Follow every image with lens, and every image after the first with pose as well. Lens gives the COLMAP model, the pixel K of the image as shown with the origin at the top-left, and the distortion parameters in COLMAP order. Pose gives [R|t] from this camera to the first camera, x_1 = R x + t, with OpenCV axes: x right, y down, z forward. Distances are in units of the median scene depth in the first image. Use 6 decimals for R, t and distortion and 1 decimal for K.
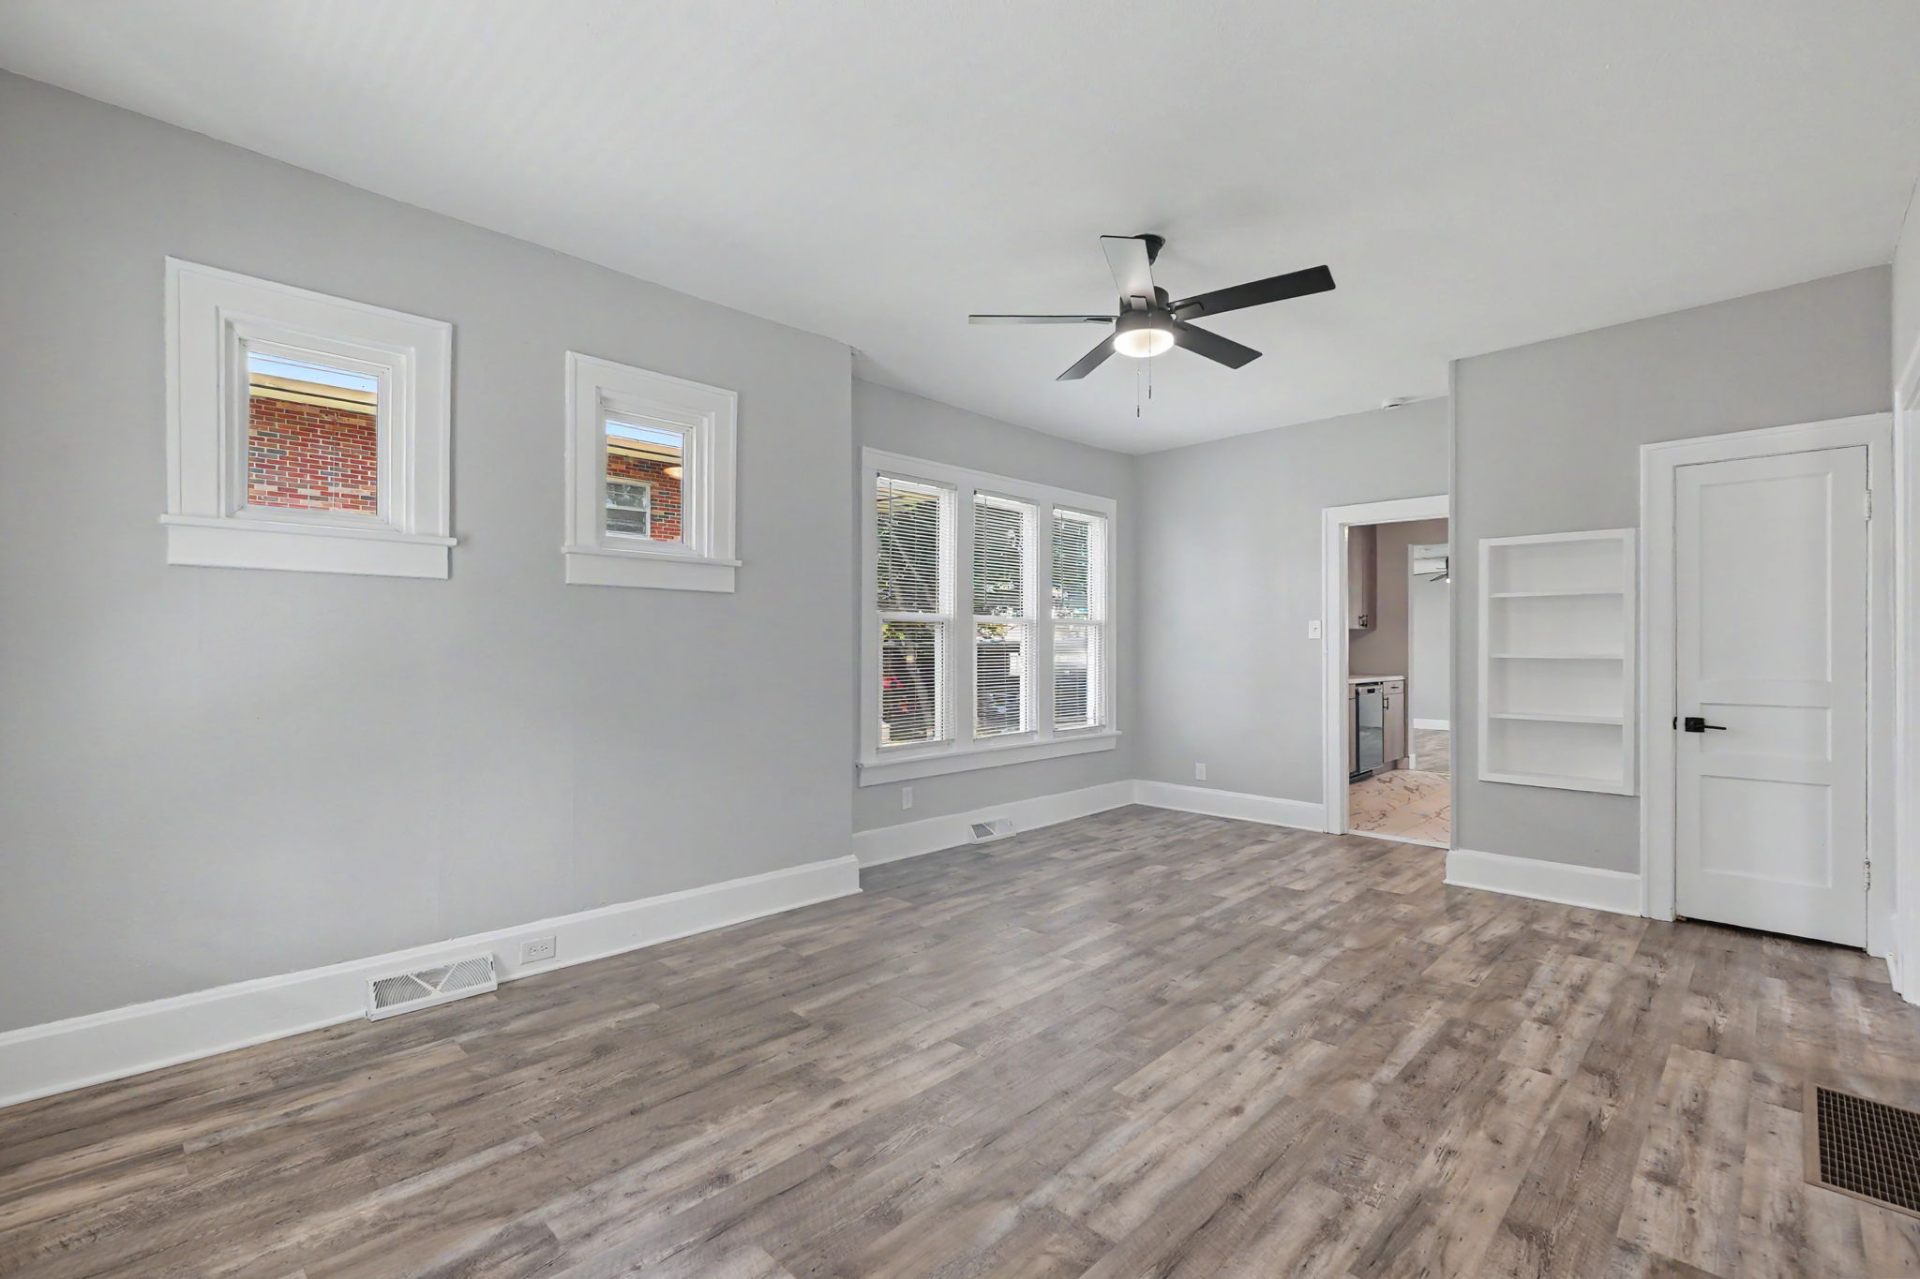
lens RADIAL K [[836.9, 0, 960.9], [0, 836.9, 643.7], [0, 0, 1]] dist [0.004078, 0.000433]
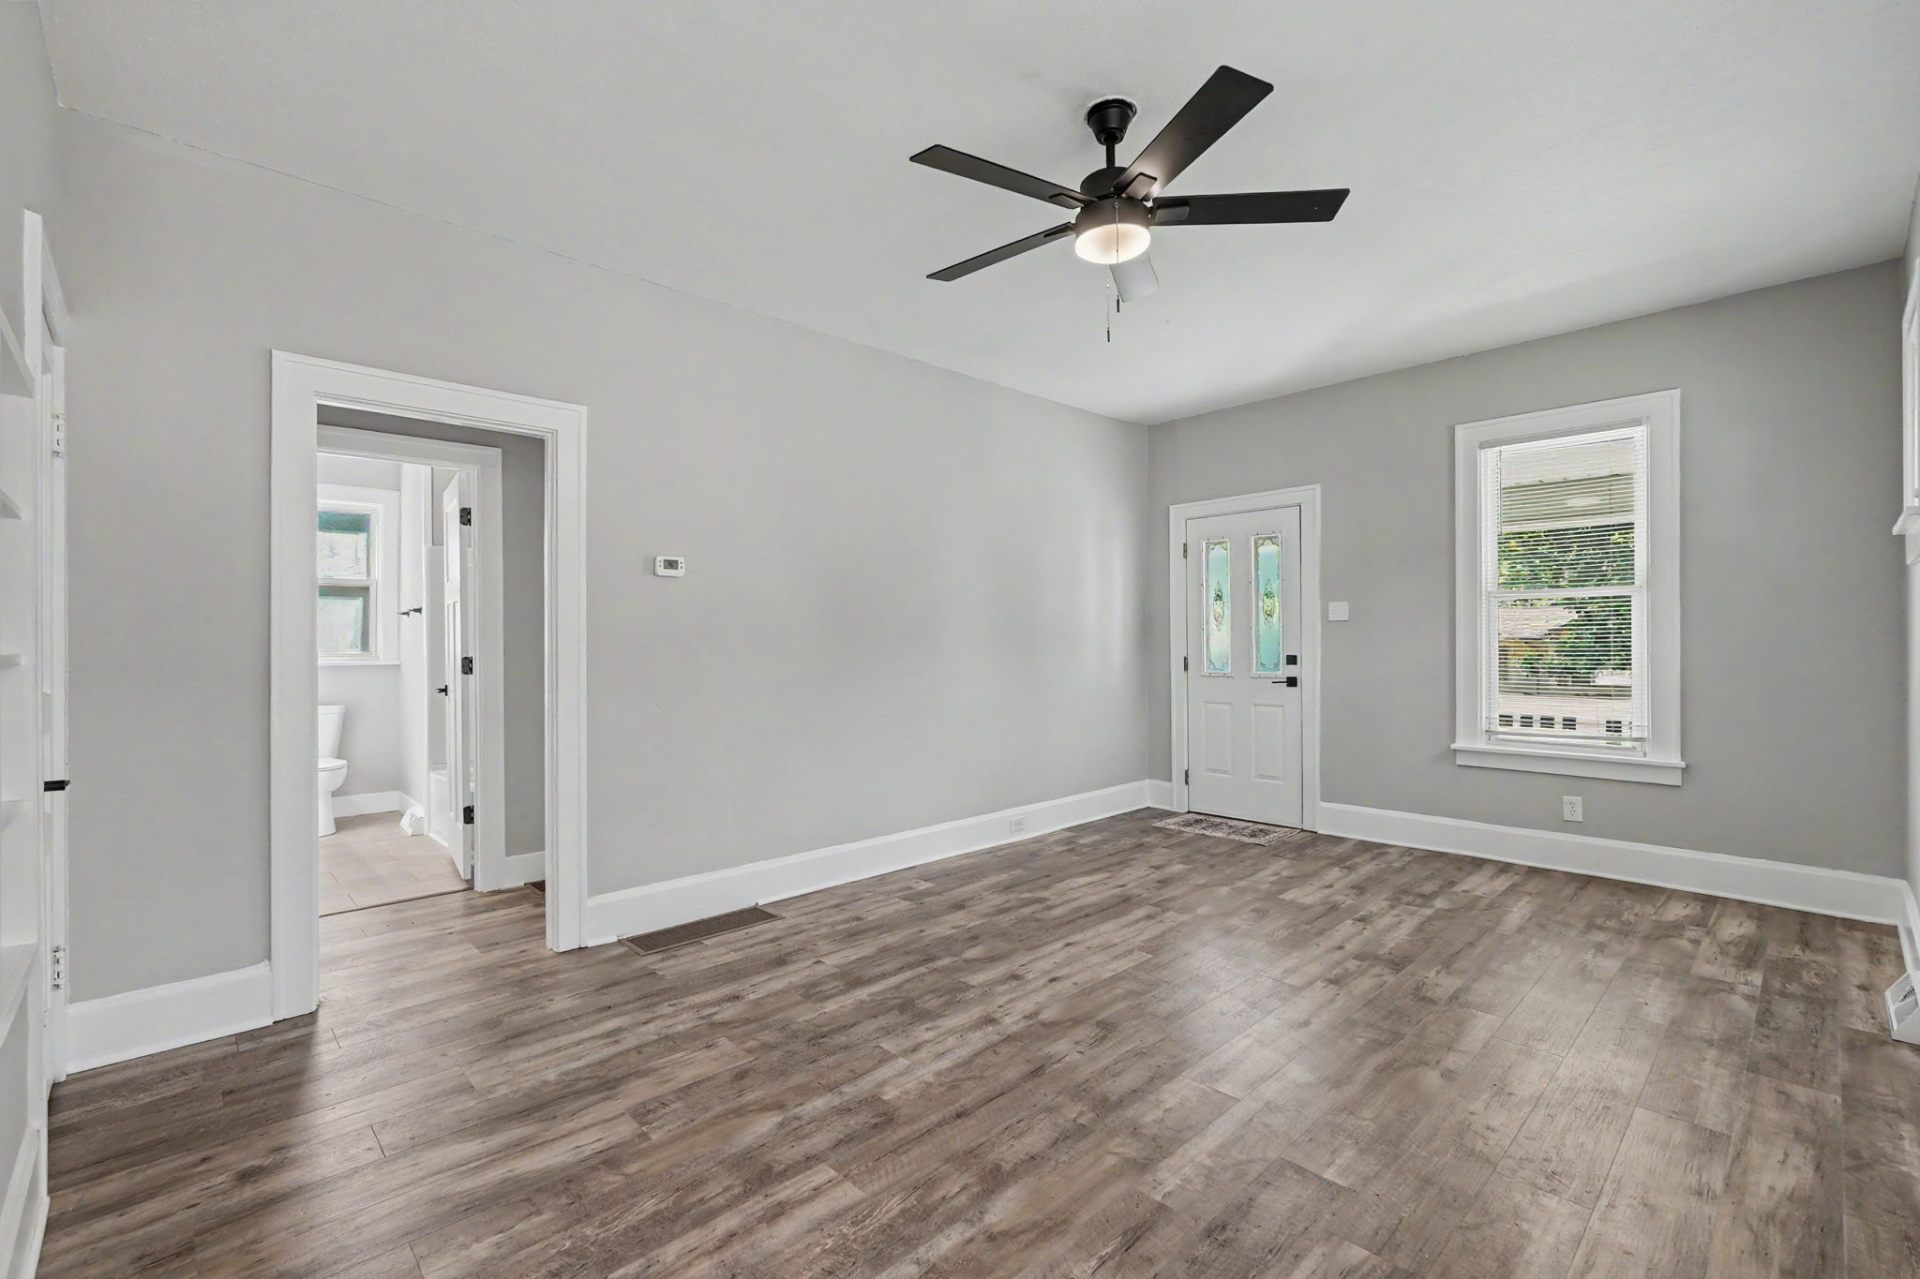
lens RADIAL K [[836.9, 0, 960.6], [0, 836.9, 642.6], [0, 0, 1]] dist [0.004078, 0.000433]
pose [[-0.999590, 0.002426, 0.028535, 0.401128], [0.002295, 0.999987, -0.004620, 0.018240], [-0.028546, -0.004553, -0.999582, 2.100954]]
